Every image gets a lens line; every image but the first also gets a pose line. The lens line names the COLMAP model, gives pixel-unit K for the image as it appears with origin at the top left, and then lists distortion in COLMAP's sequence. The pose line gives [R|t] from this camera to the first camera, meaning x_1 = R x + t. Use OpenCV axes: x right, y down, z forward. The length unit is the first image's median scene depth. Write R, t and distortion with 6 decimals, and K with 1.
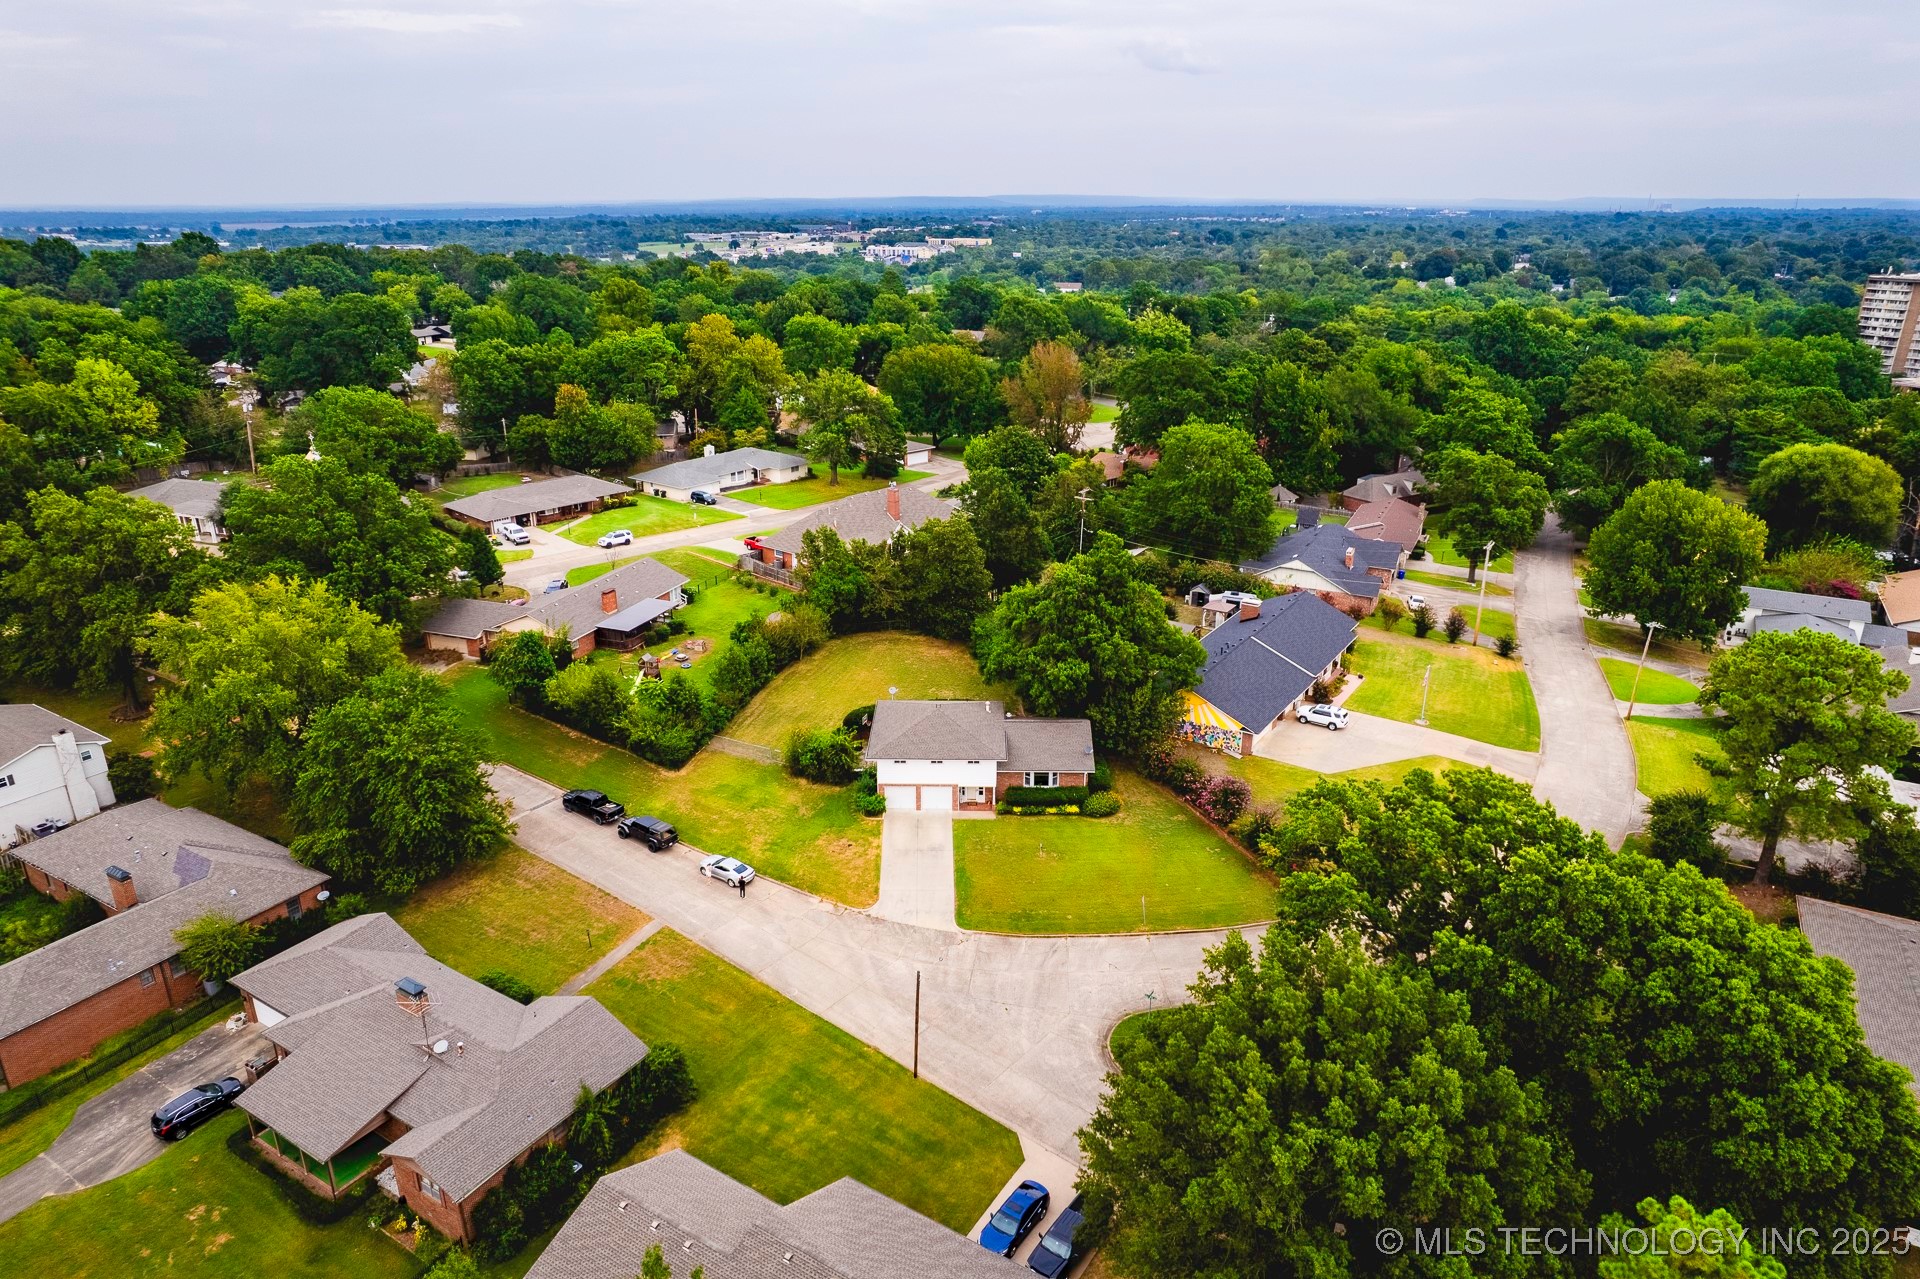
lens RADIAL K [[1196.8, 0, 960.0], [0, 1196.8, 639.5], [0, 0, 1]] dist [-0.002067, 0.000393]
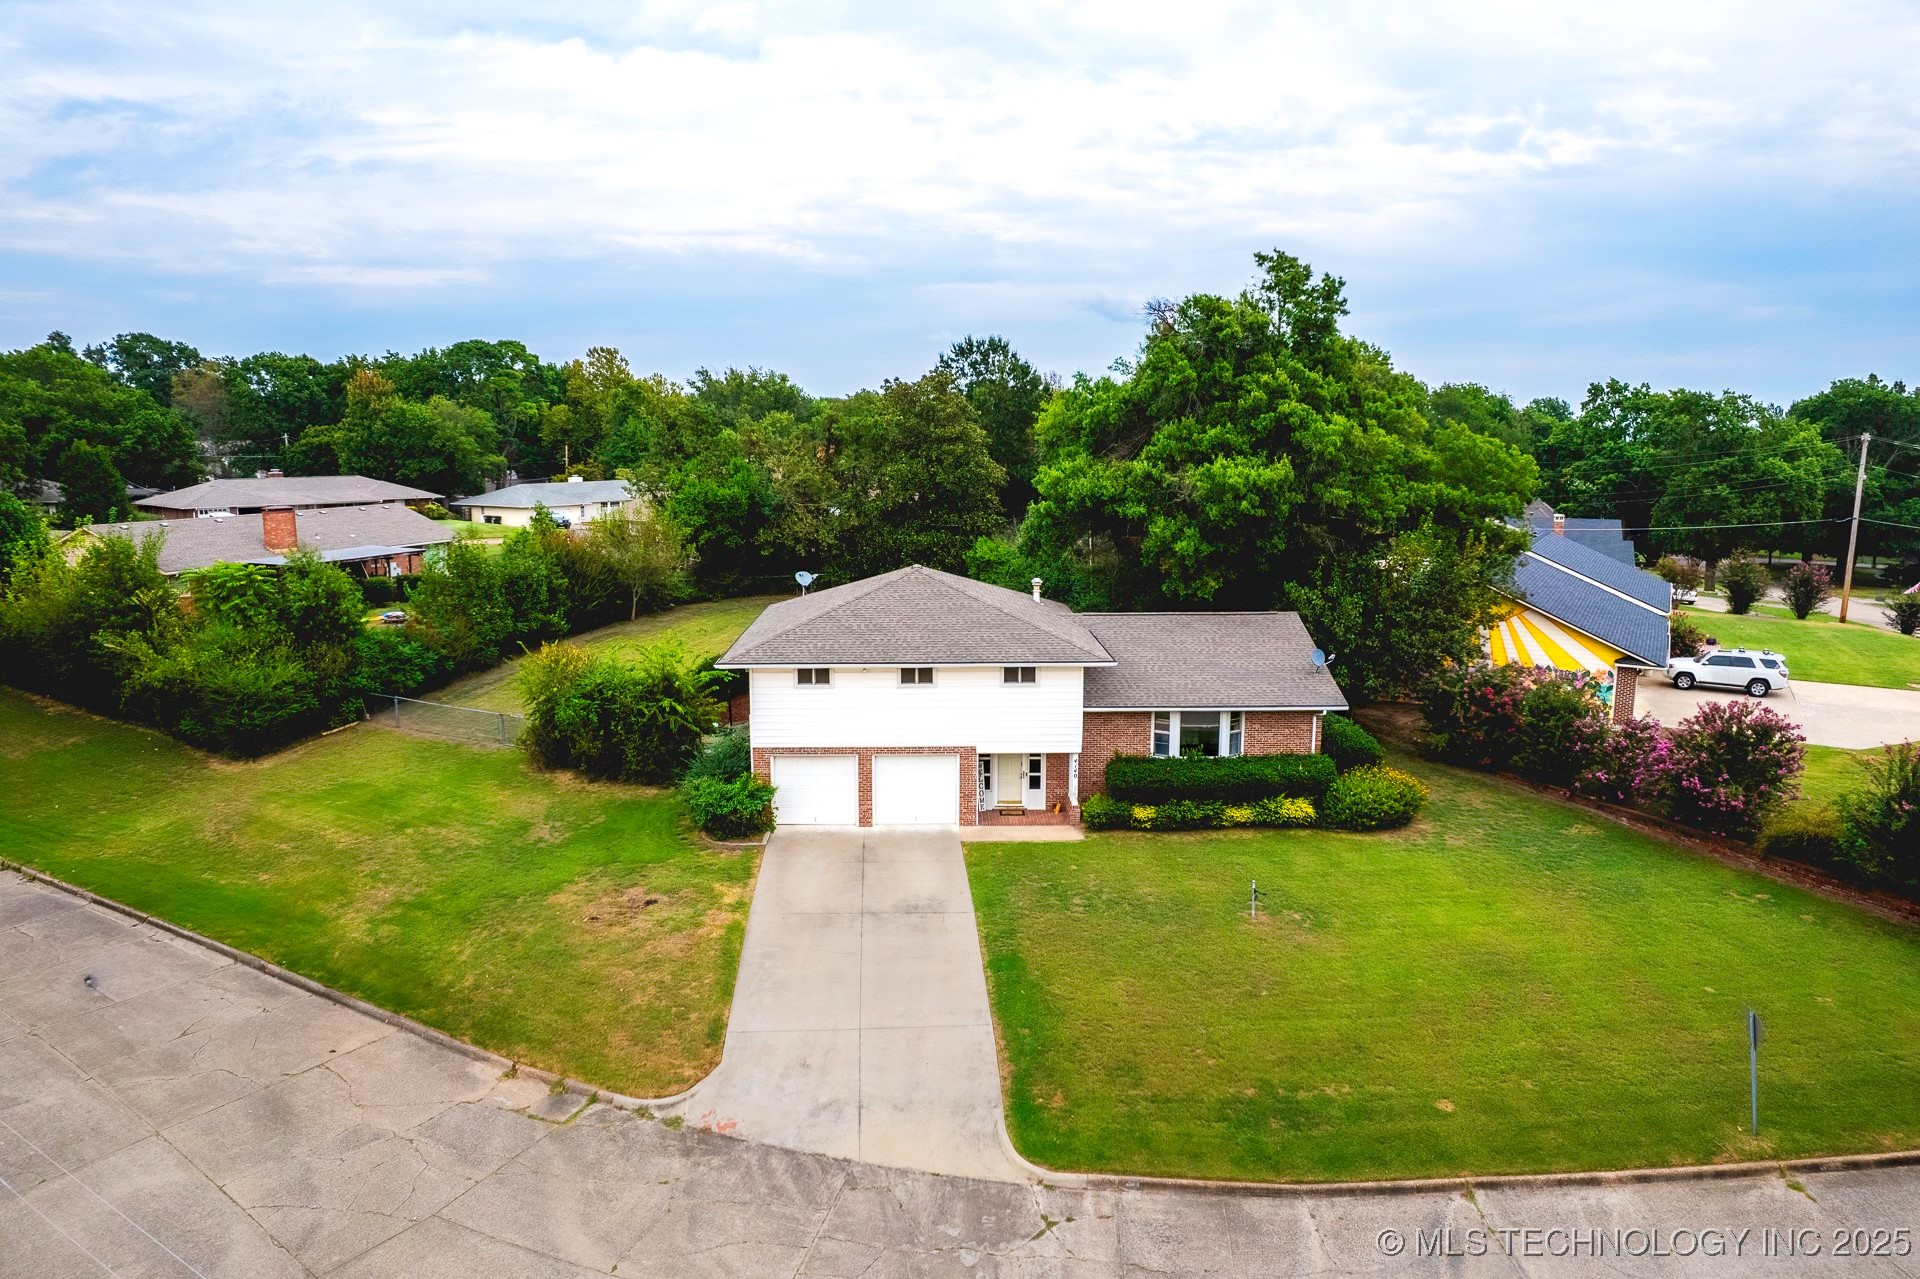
lens RADIAL K [[1239.7, 0, 960.0], [0, 1239.7, 639.5], [0, 0, 1]] dist [-0.017905, 0.002427]
pose [[0.999138, -0.008361, 0.040670, -0.021174], [0.015192, 0.985213, -0.170660, 0.152340], [-0.038642, 0.171131, 0.984490, 0.626556]]
